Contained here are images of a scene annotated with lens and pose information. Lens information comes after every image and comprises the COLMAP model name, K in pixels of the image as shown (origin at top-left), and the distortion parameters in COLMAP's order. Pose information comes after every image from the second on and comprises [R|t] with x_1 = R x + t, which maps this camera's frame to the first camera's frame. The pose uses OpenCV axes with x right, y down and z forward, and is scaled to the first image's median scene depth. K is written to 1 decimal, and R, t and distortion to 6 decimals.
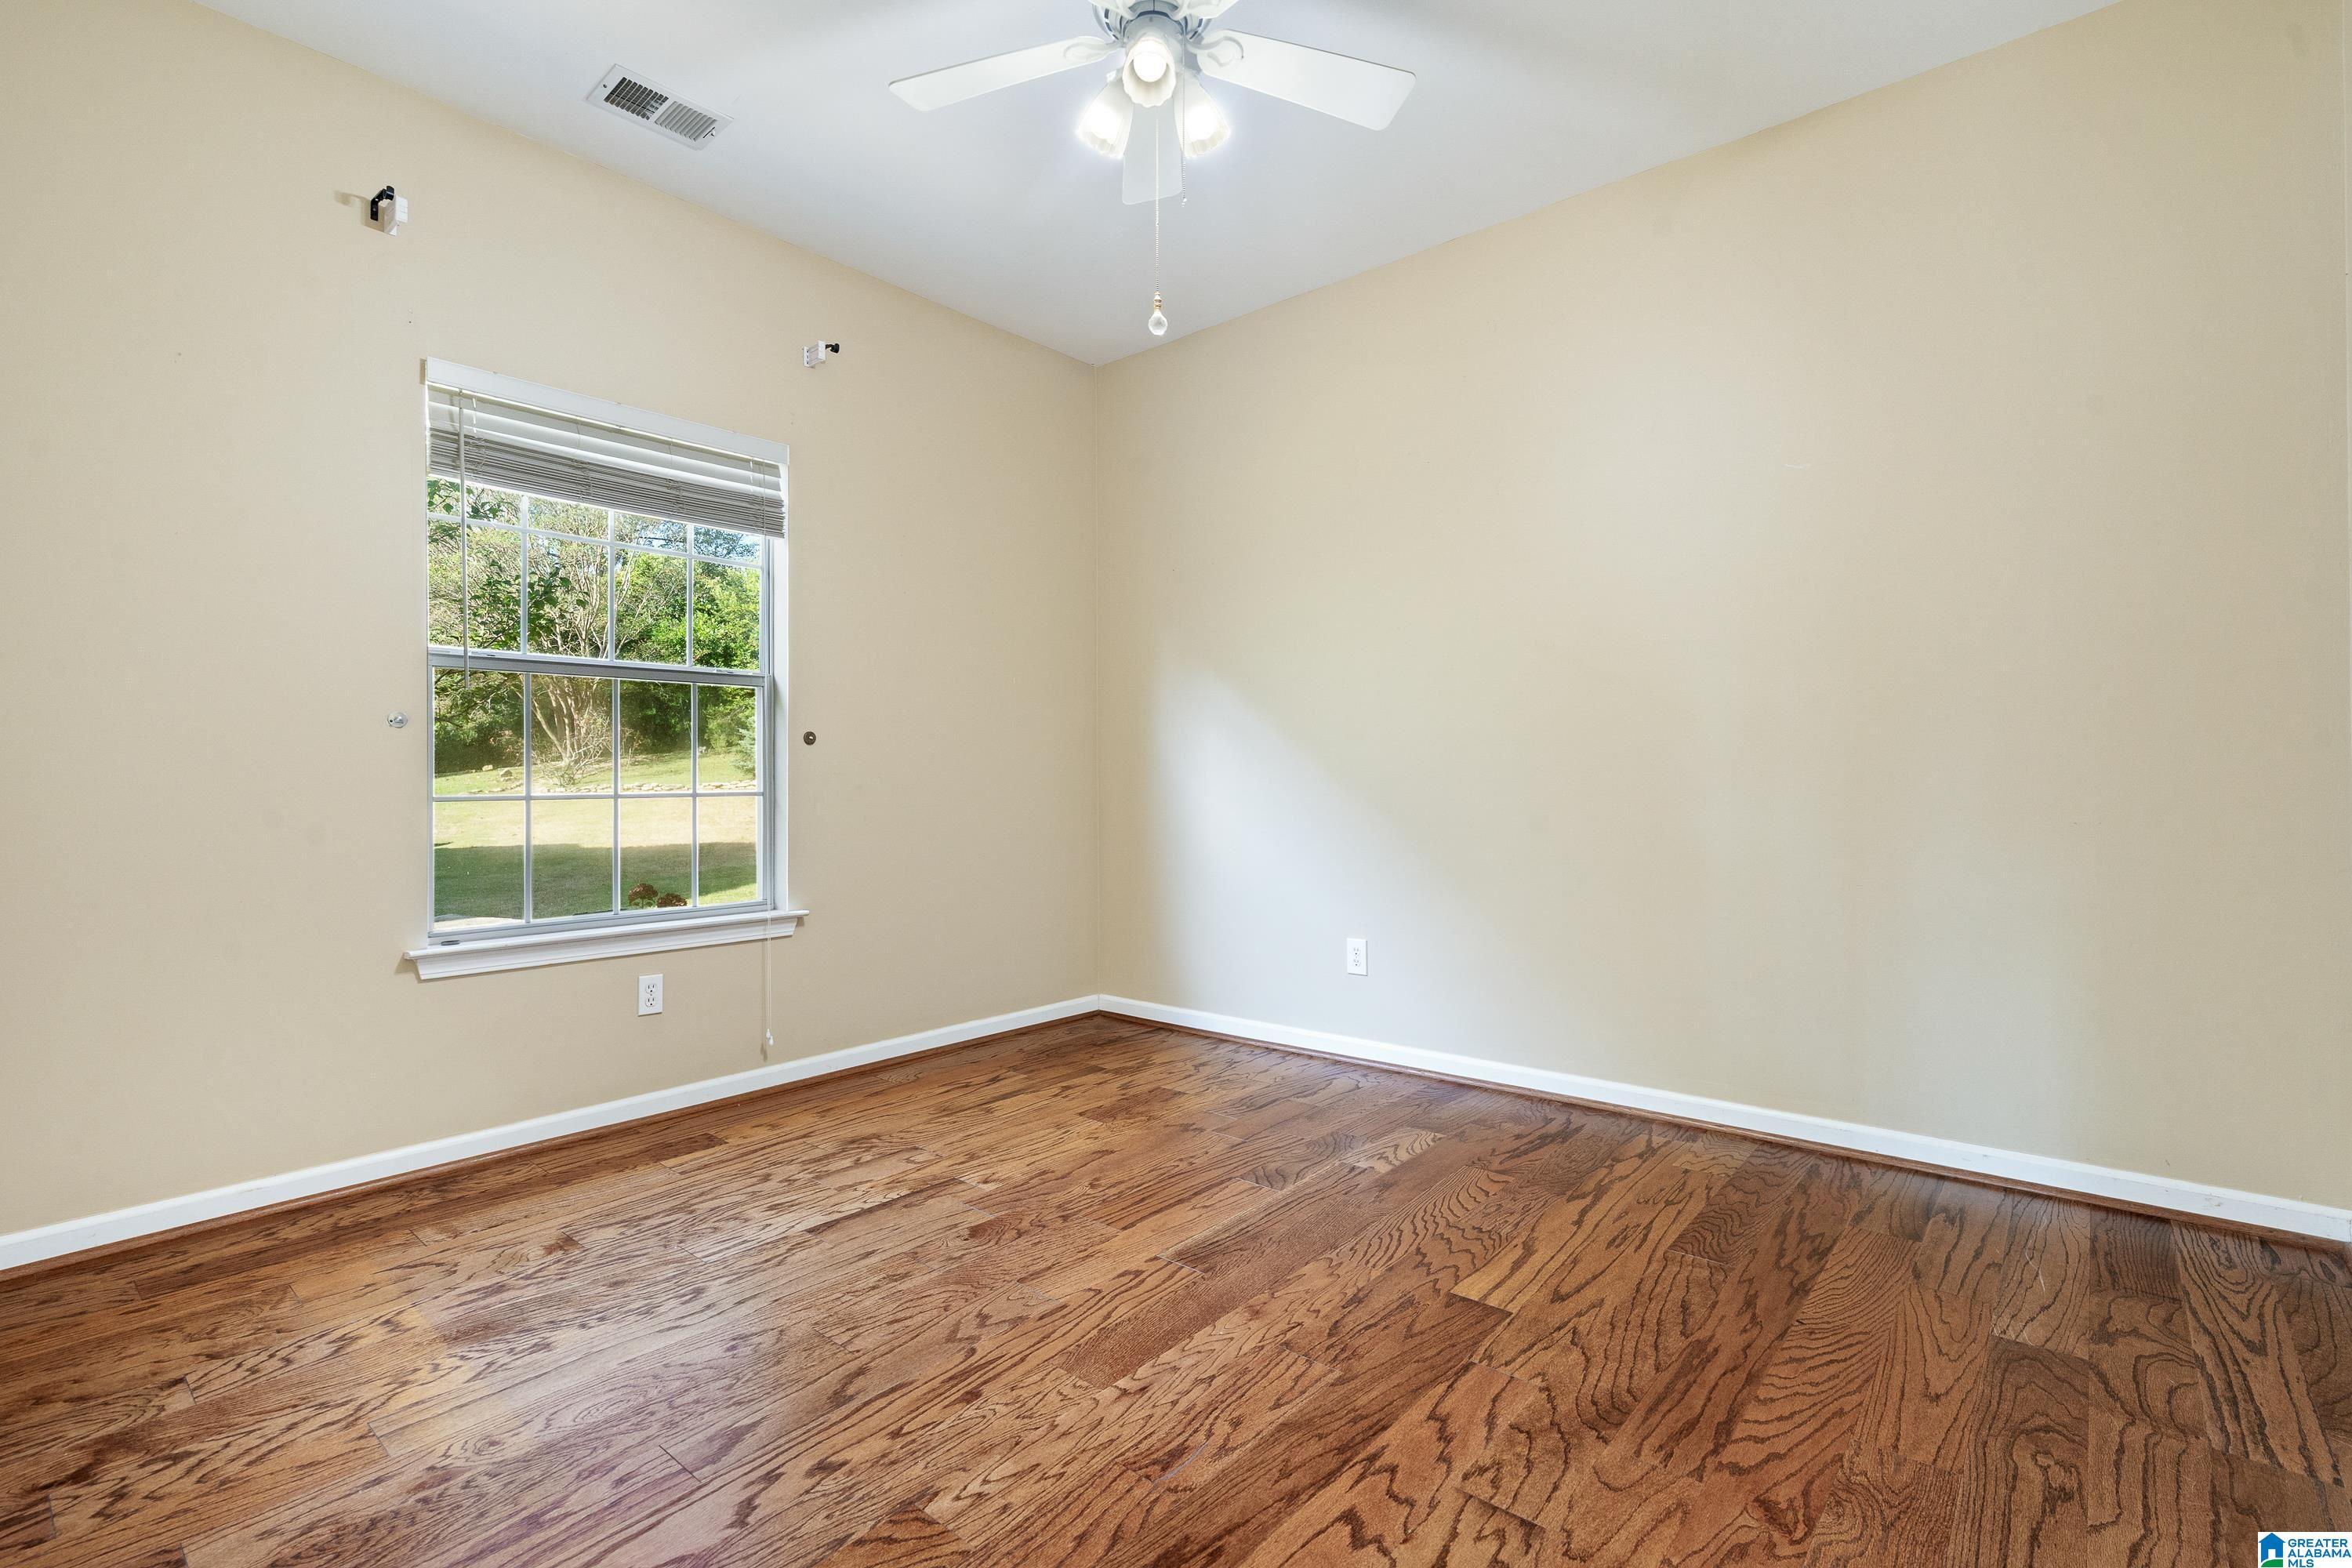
lens RADIAL K [[1077.7, 0, 1180.3], [0, 1077.7, 779.0], [0, 0, 1]] dist [-0.002998, 0.001488]
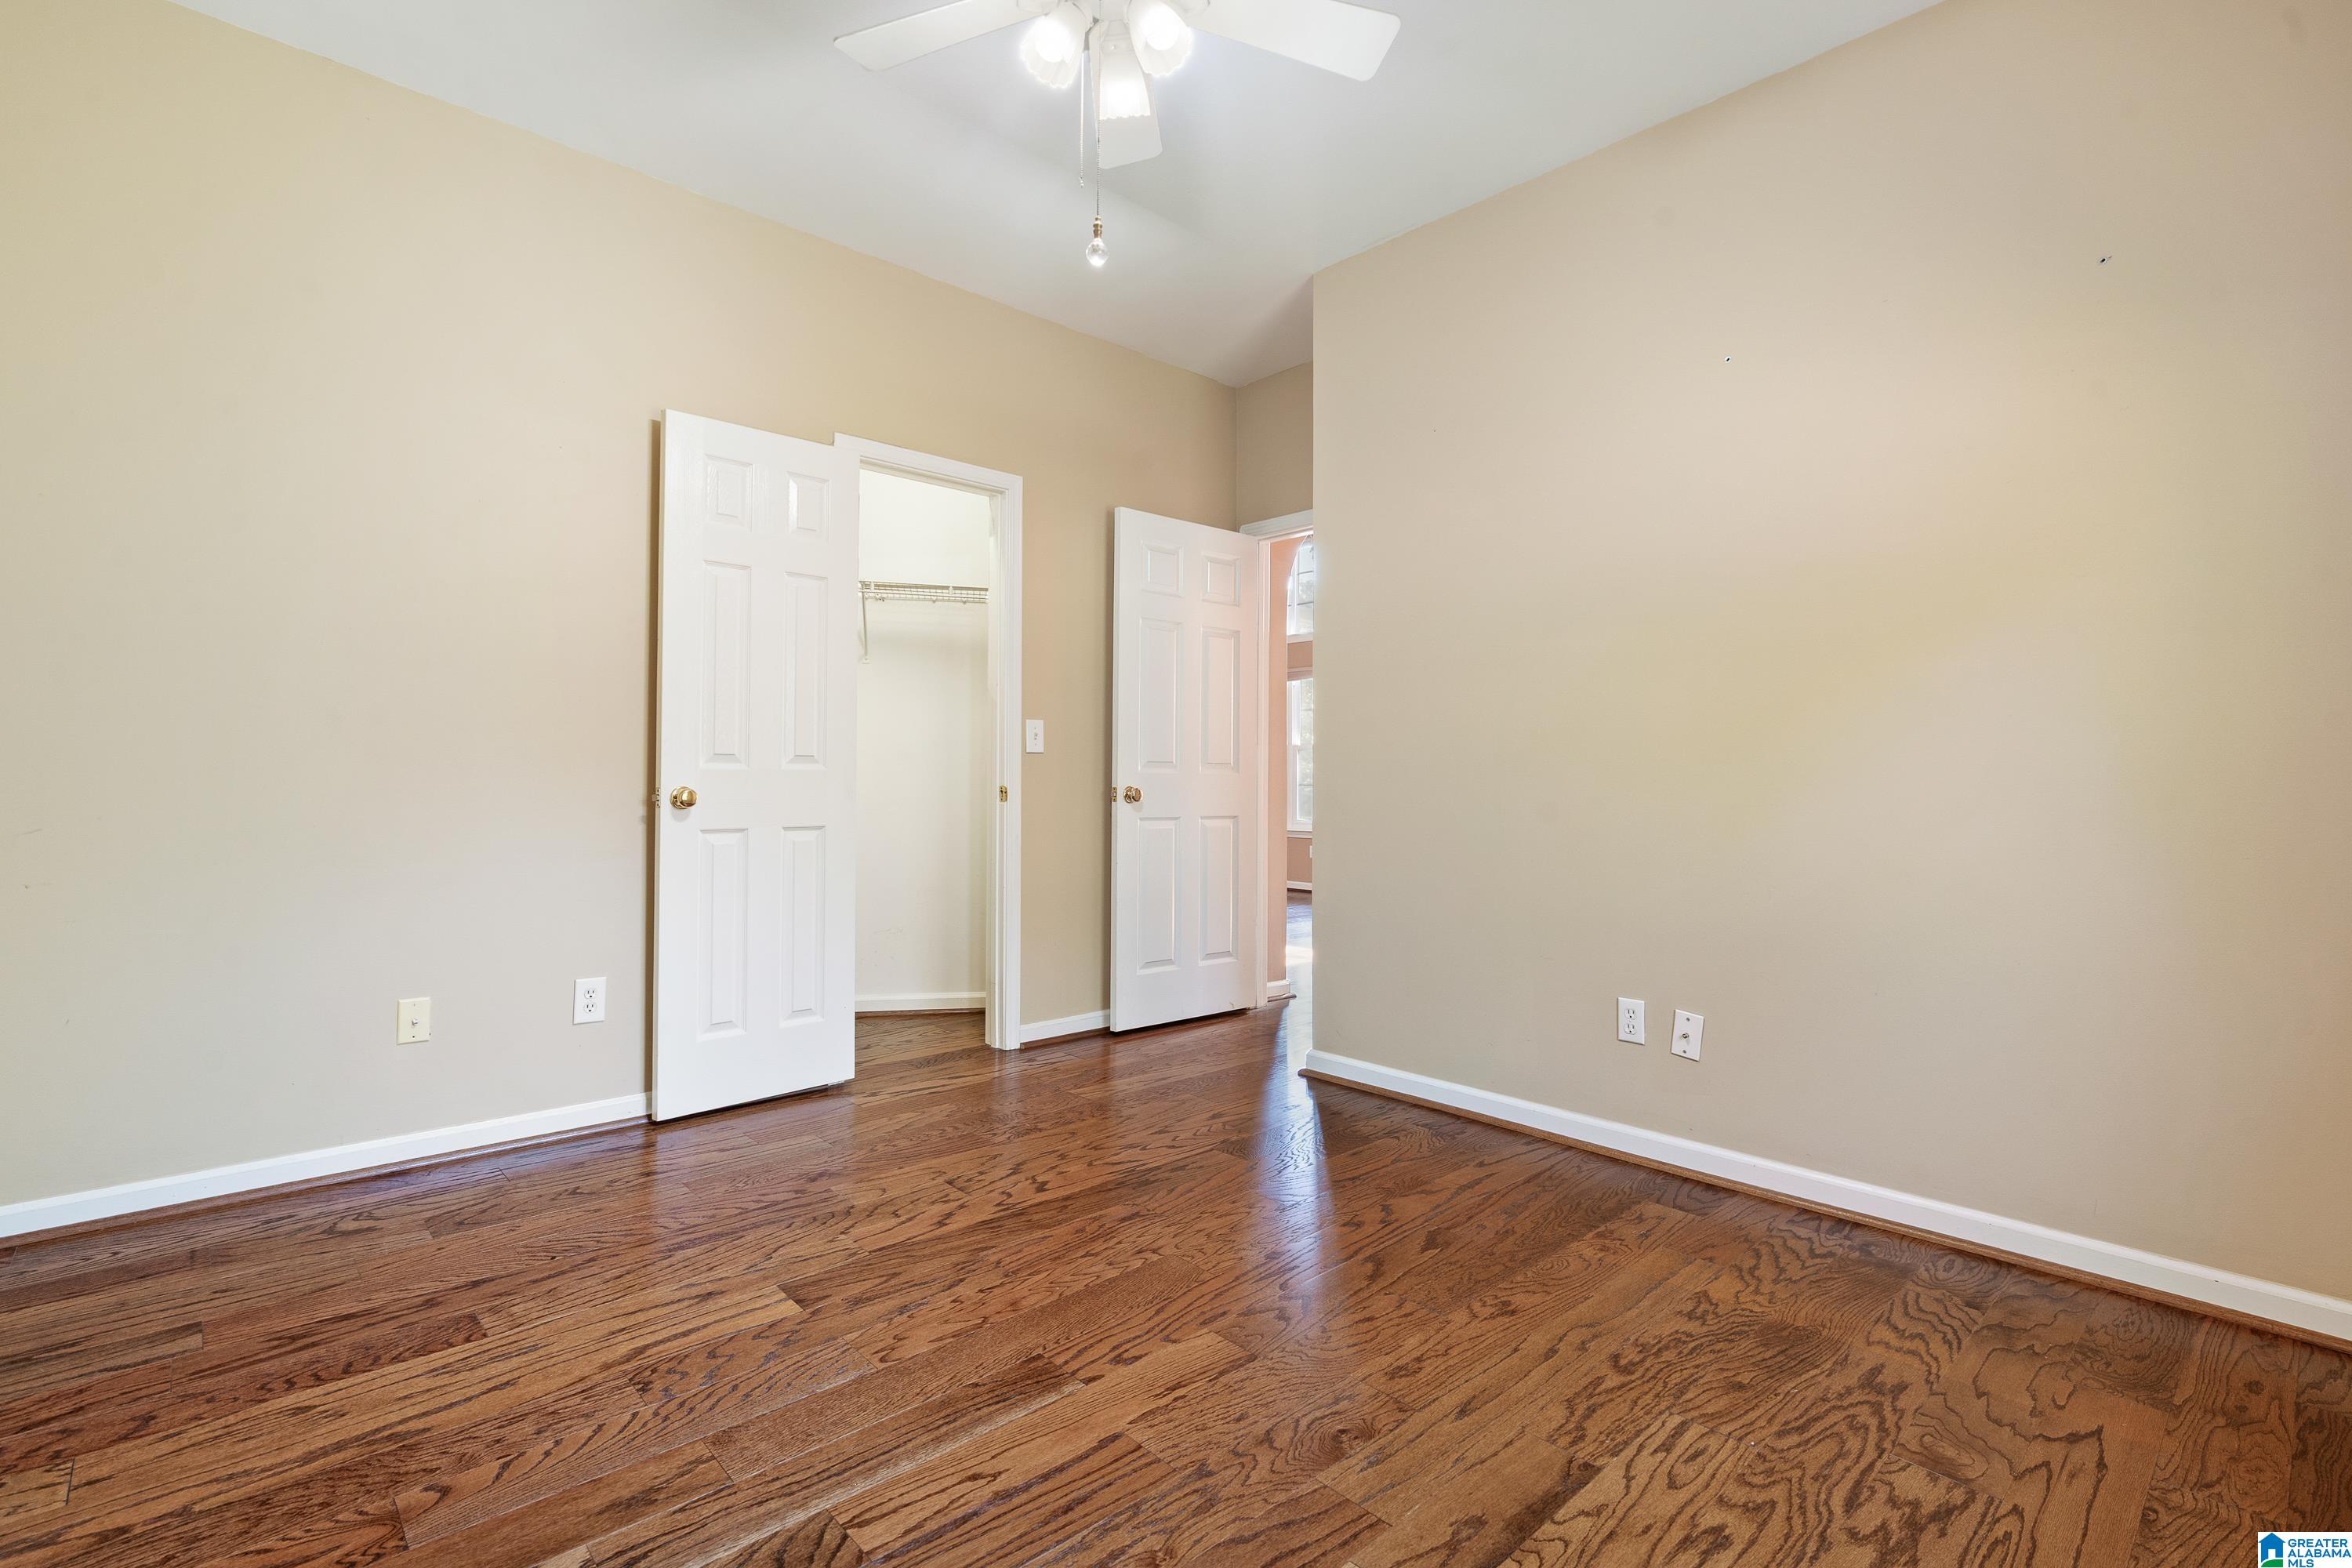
lens RADIAL K [[1077.7, 0, 1170.0], [0, 1077.7, 784.3], [0, 0, 1]] dist [-0.002998, 0.001488]
pose [[-0.991941, -0.002293, 0.126678, -0.202722], [-0.001855, 0.999992, 0.003580, 0.001921], [-0.126685, 0.003316, -0.991937, 1.983699]]
